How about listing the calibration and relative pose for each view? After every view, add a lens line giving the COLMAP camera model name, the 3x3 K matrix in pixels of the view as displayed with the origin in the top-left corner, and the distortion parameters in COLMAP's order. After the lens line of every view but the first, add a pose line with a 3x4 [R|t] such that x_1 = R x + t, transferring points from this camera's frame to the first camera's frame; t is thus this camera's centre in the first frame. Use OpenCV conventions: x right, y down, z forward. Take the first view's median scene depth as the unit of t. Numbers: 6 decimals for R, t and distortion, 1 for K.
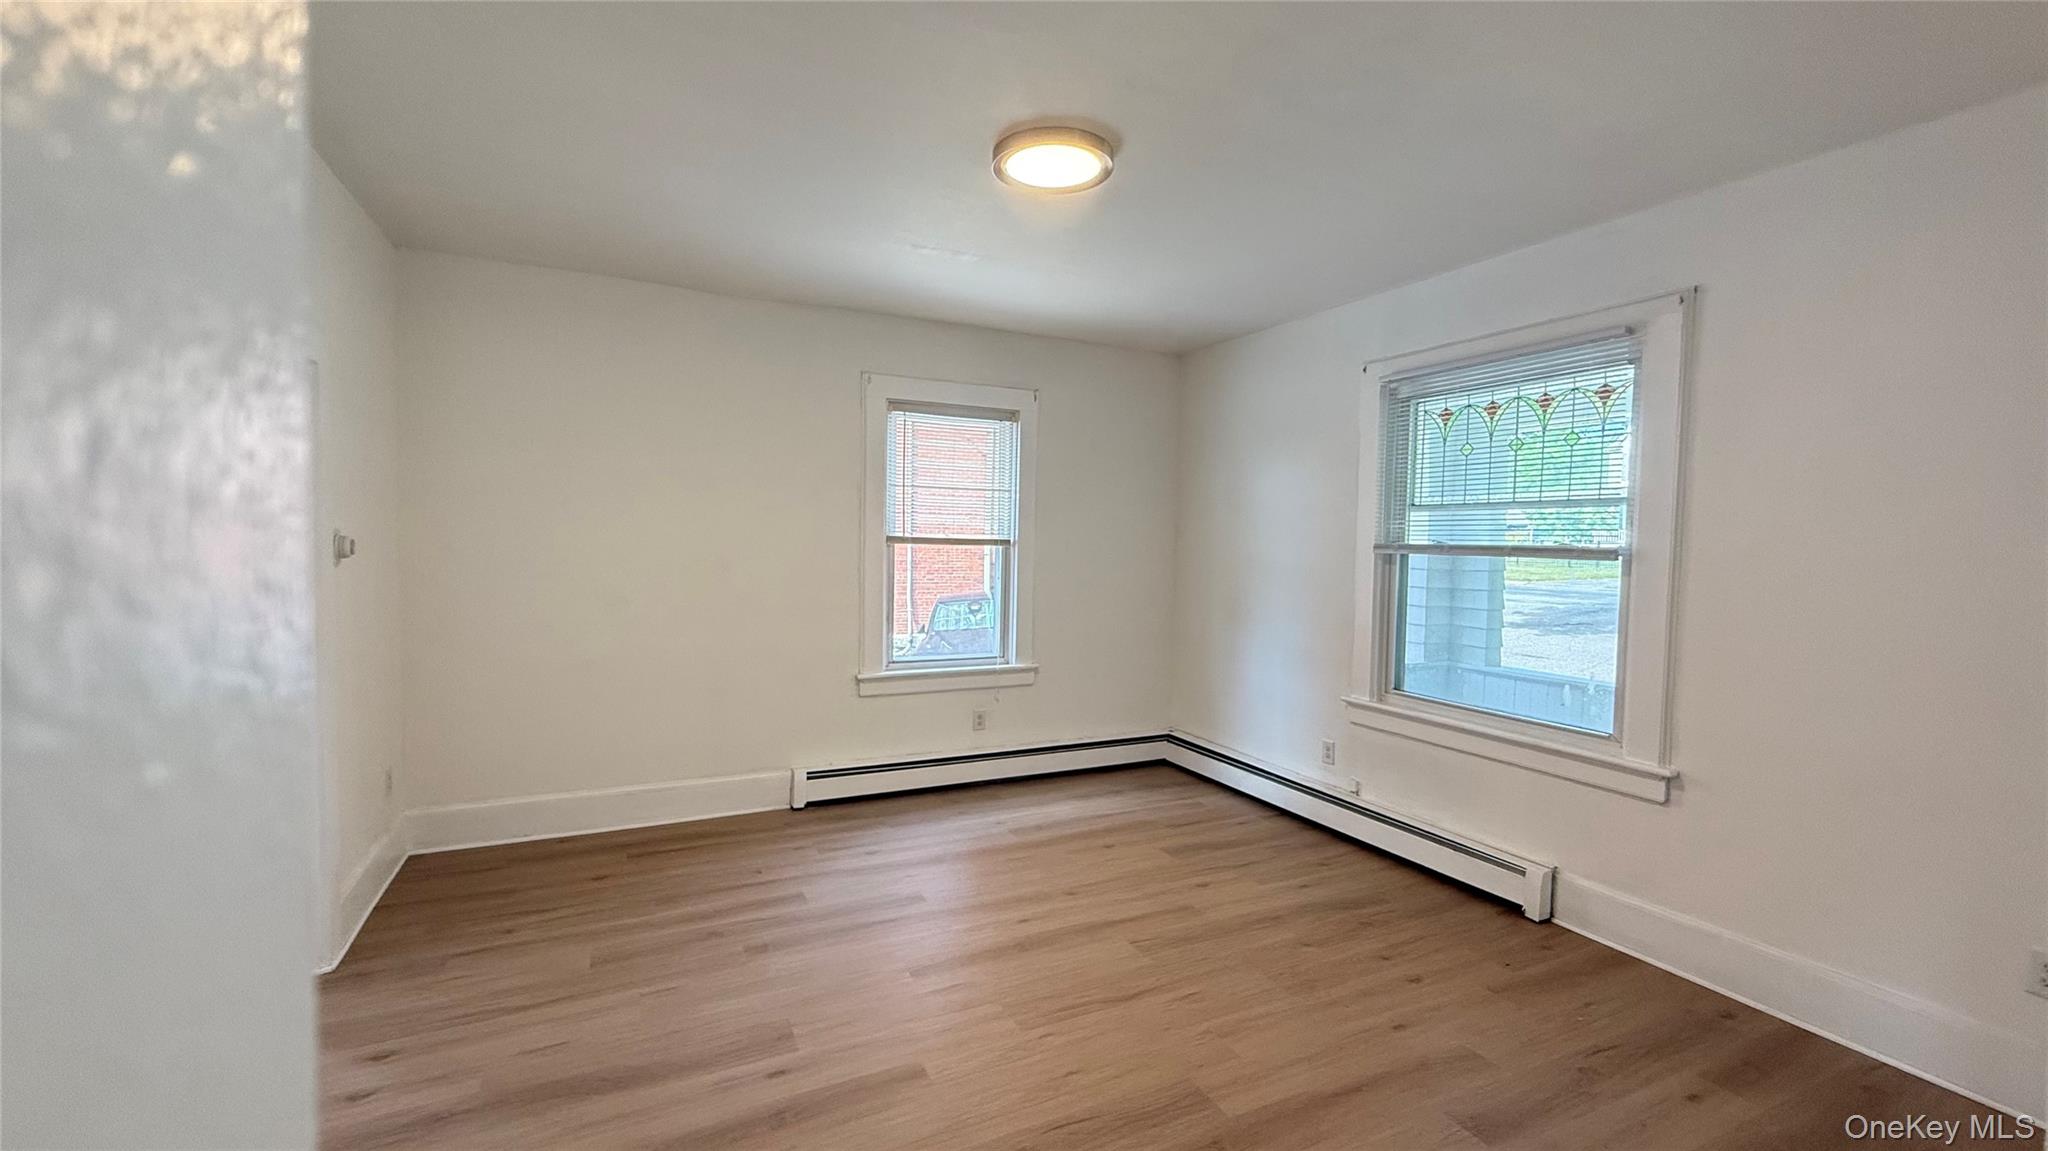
lens RADIAL K [[810.6, 0, 1023.3], [0, 810.6, 571.8], [0, 0, 1]] dist [-0.007374, -0.000010]
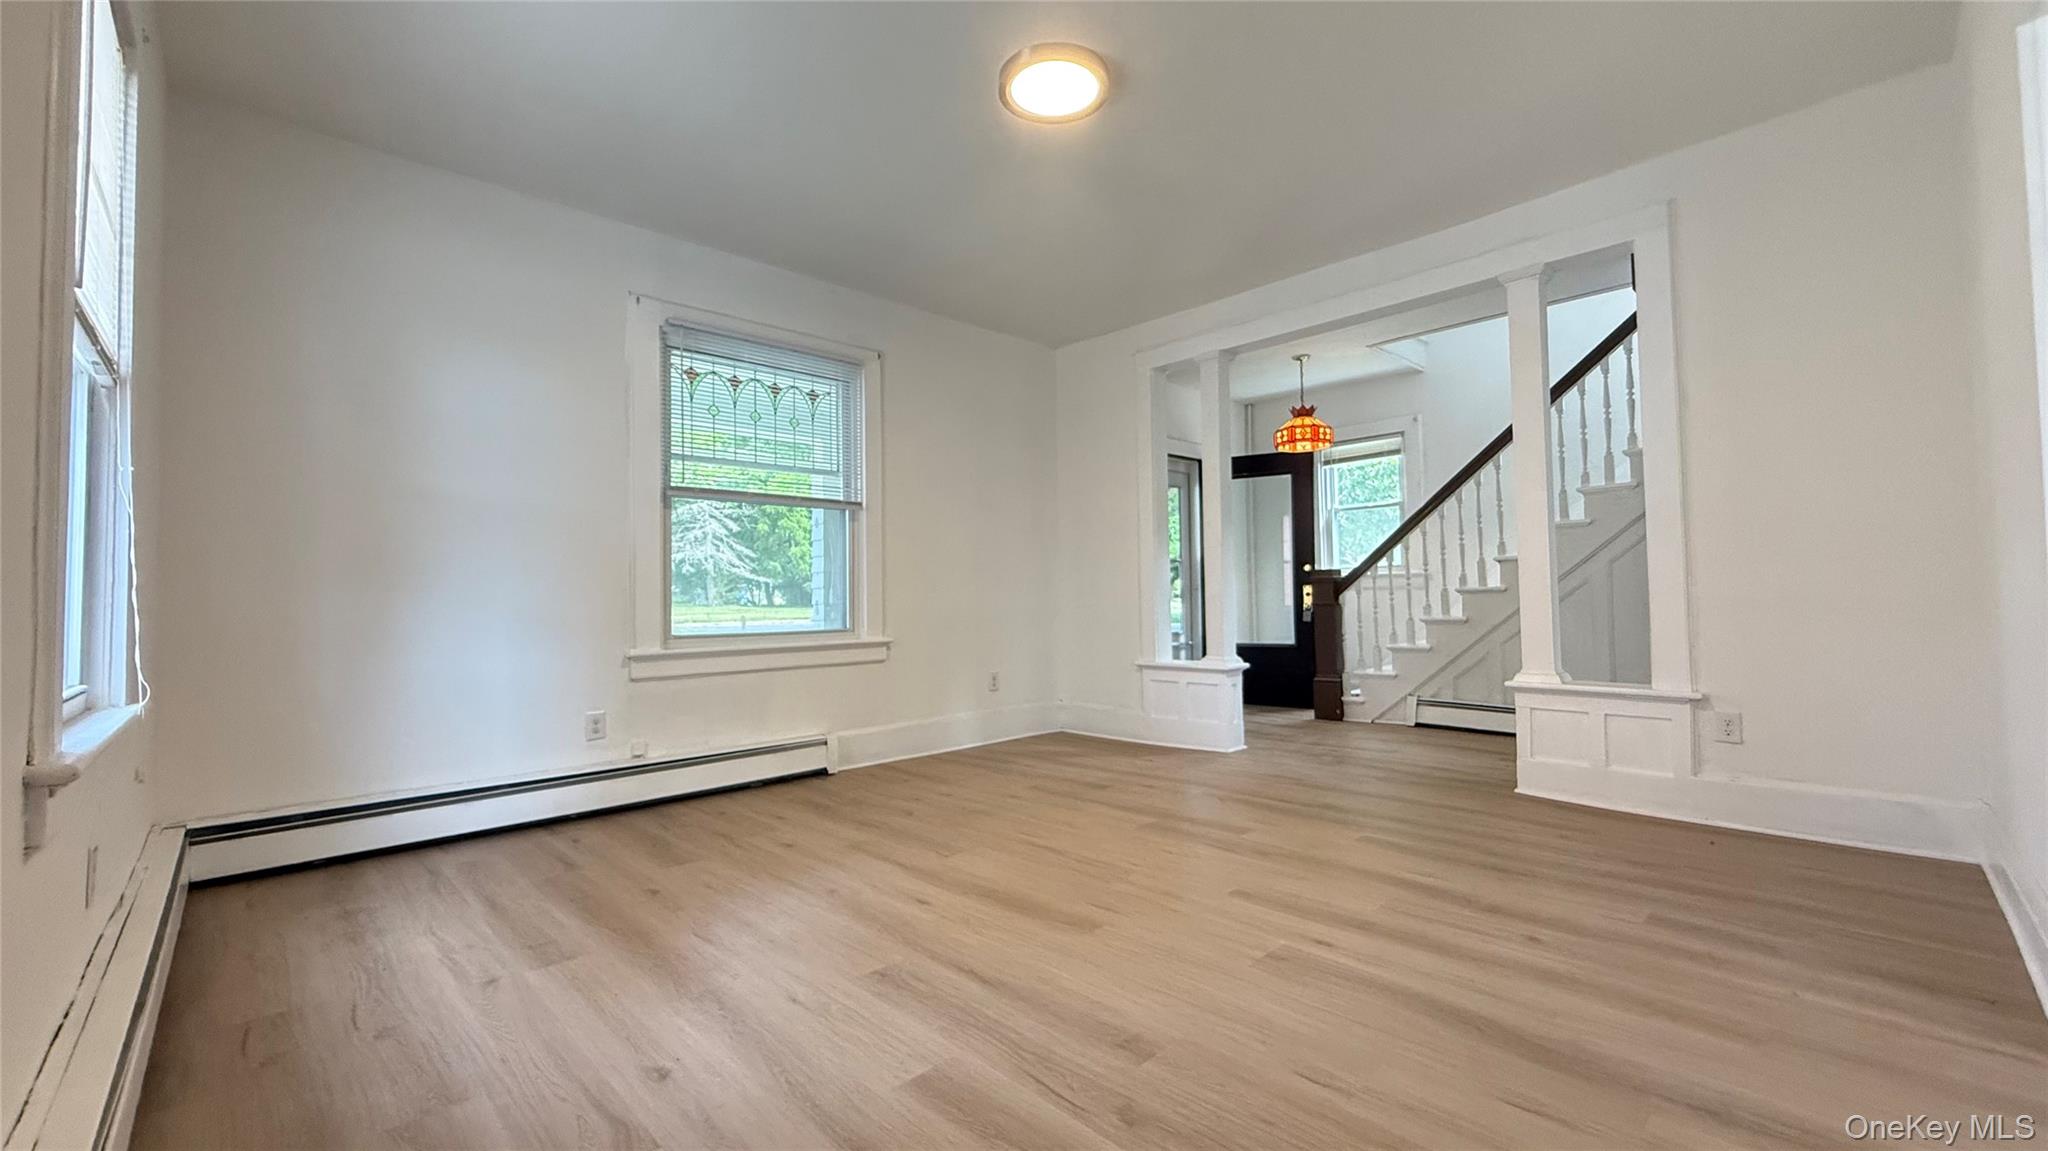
lens RADIAL K [[810.6, 0, 1023.1], [0, 810.6, 567.9], [0, 0, 1]] dist [-0.007374, -0.000010]
pose [[-0.304372, 0.020823, 0.952326, -0.547510], [0.050412, 0.998712, -0.005725, 0.080880], [-0.951218, 0.046266, -0.305030, 0.789631]]
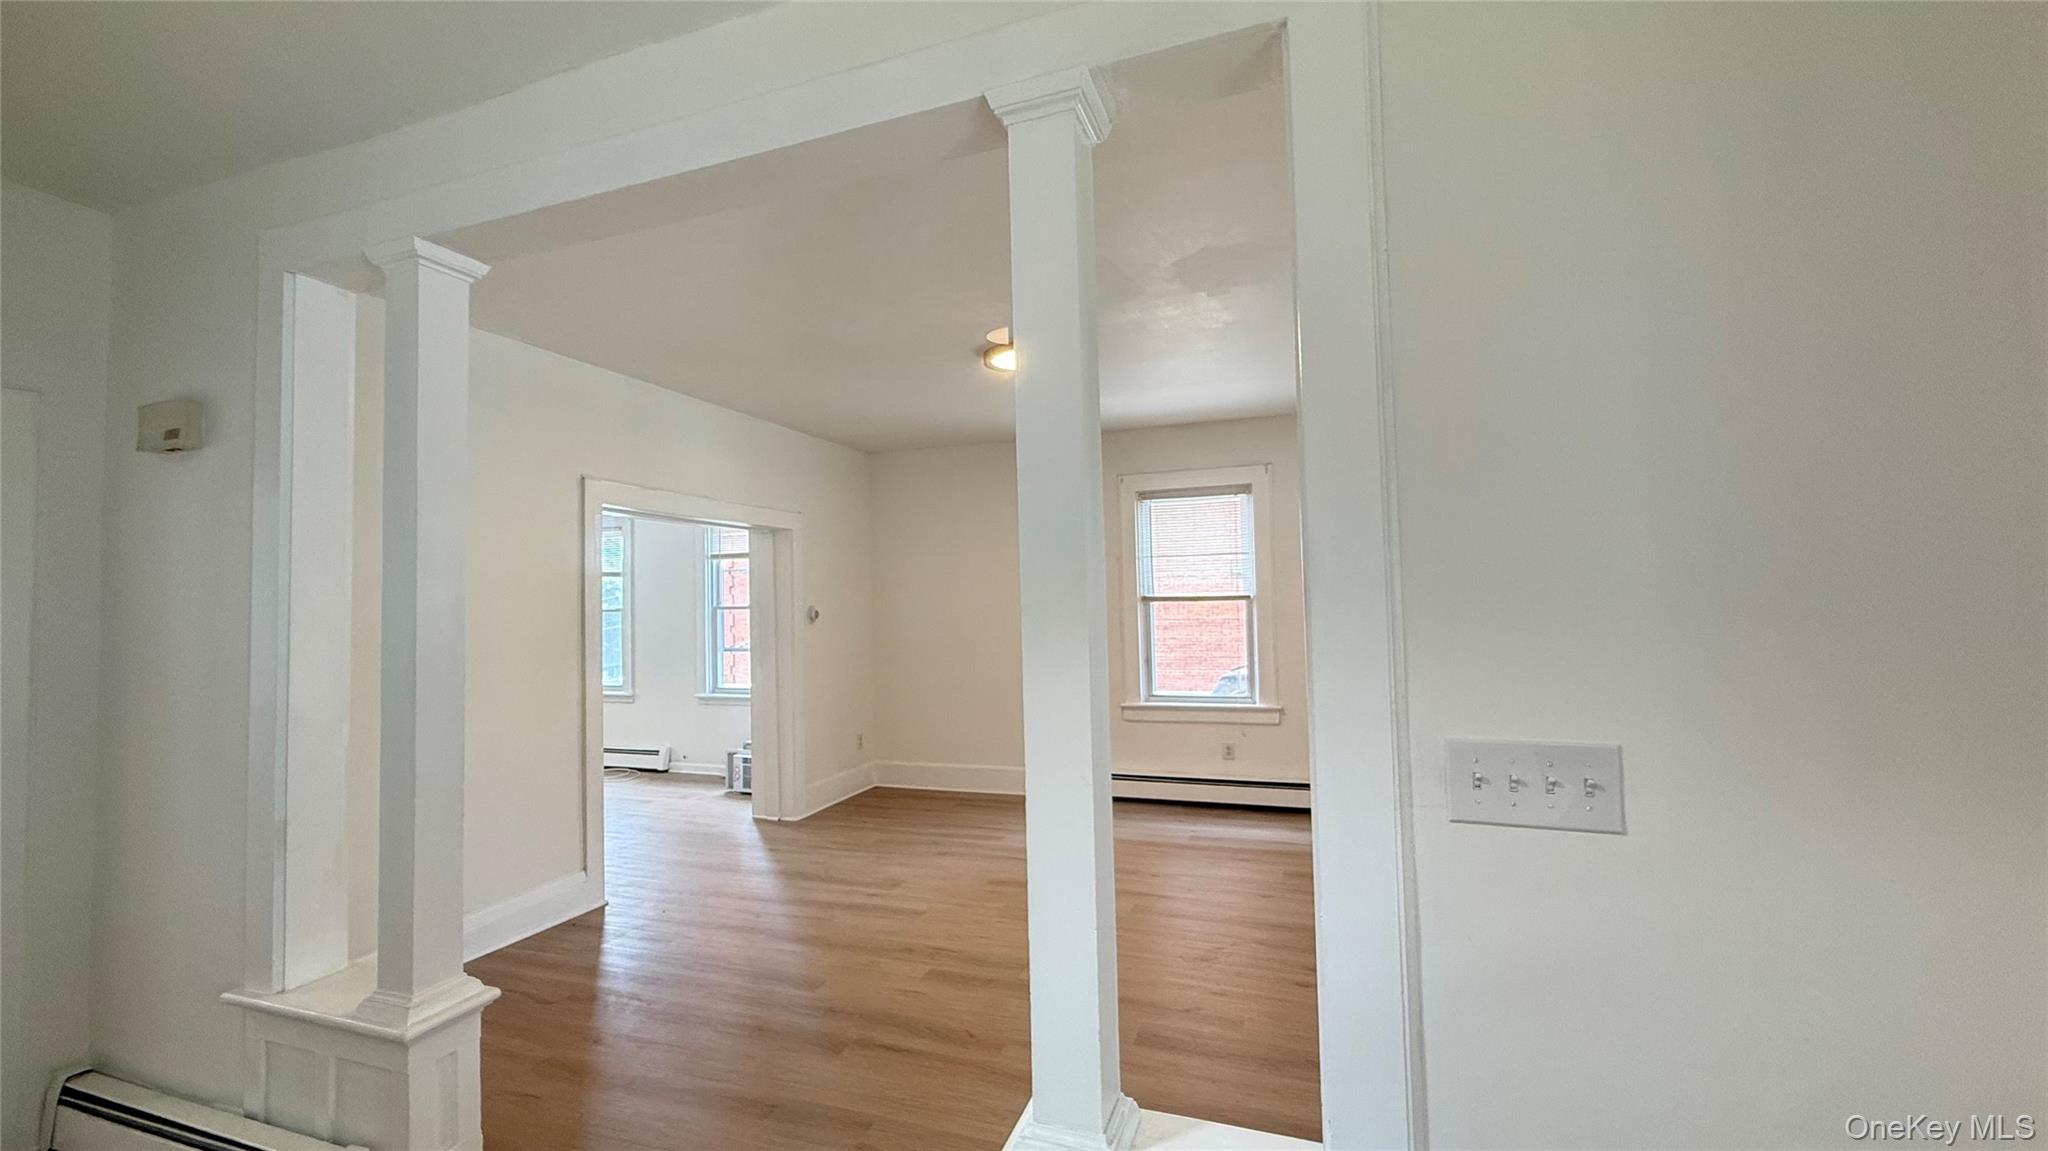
lens RADIAL K [[810.6, 0, 1026.6], [0, 810.6, 573.0], [0, 0, 1]] dist [-0.007374, -0.000010]
pose [[0.703892, -0.061090, -0.707675, 0.633947], [0.007516, 0.996879, -0.078580, 0.018826], [0.710267, 0.049993, 0.702154, -0.039913]]
